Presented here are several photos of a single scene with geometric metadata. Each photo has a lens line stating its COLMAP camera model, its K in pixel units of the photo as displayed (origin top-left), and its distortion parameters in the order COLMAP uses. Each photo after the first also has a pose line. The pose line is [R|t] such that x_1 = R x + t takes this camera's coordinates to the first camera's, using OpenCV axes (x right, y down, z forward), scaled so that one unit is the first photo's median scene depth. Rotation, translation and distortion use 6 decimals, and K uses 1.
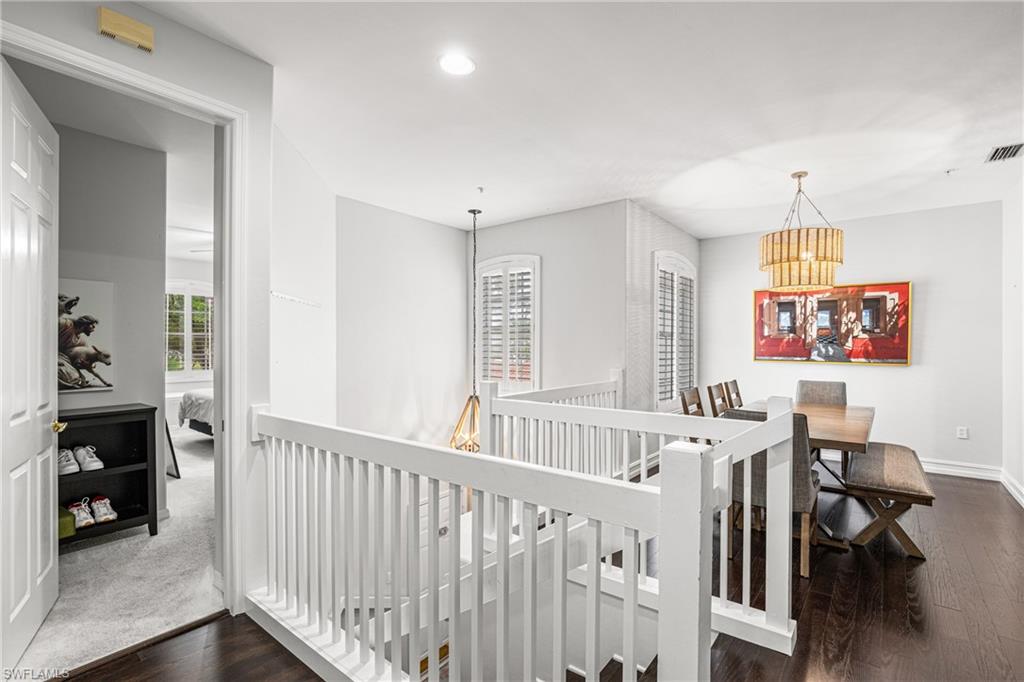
lens RADIAL K [[473.4, 0, 516.5], [0, 473.4, 347.8], [0, 0, 1]] dist [-0.013005, 0.001827]
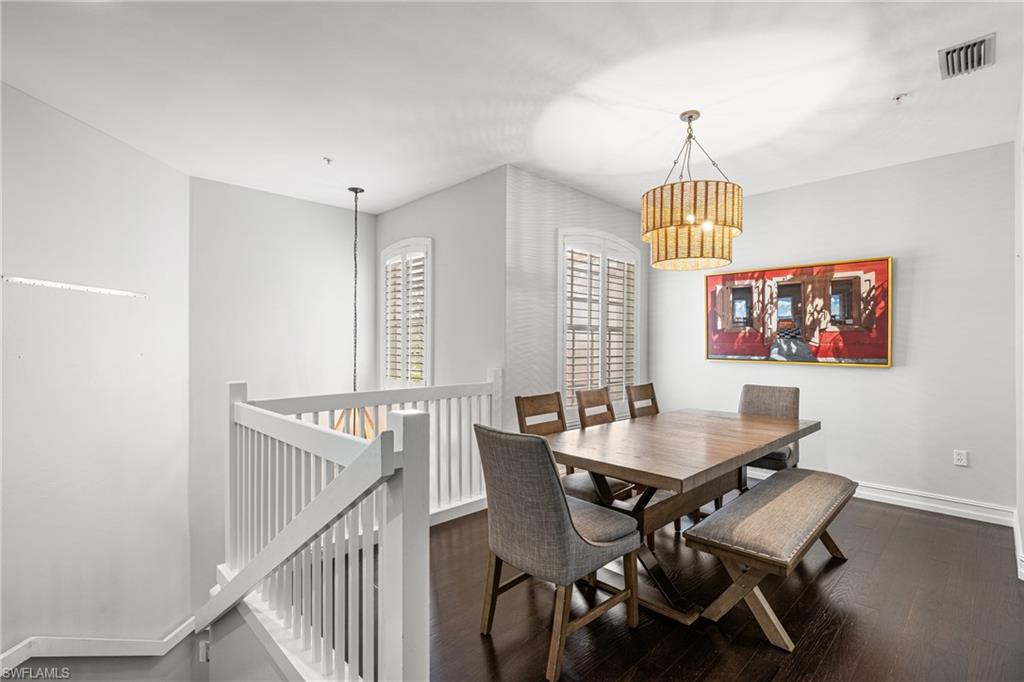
lens RADIAL K [[473.5, 0, 521.1], [0, 473.5, 345.0], [0, 0, 1]] dist [-0.008536, -0.000173]
pose [[0.991682, 0.001062, -0.128704, 0.320882], [-0.001650, 0.999989, -0.004460, 0.006227], [0.128698, 0.004635, 0.991673, 0.154514]]
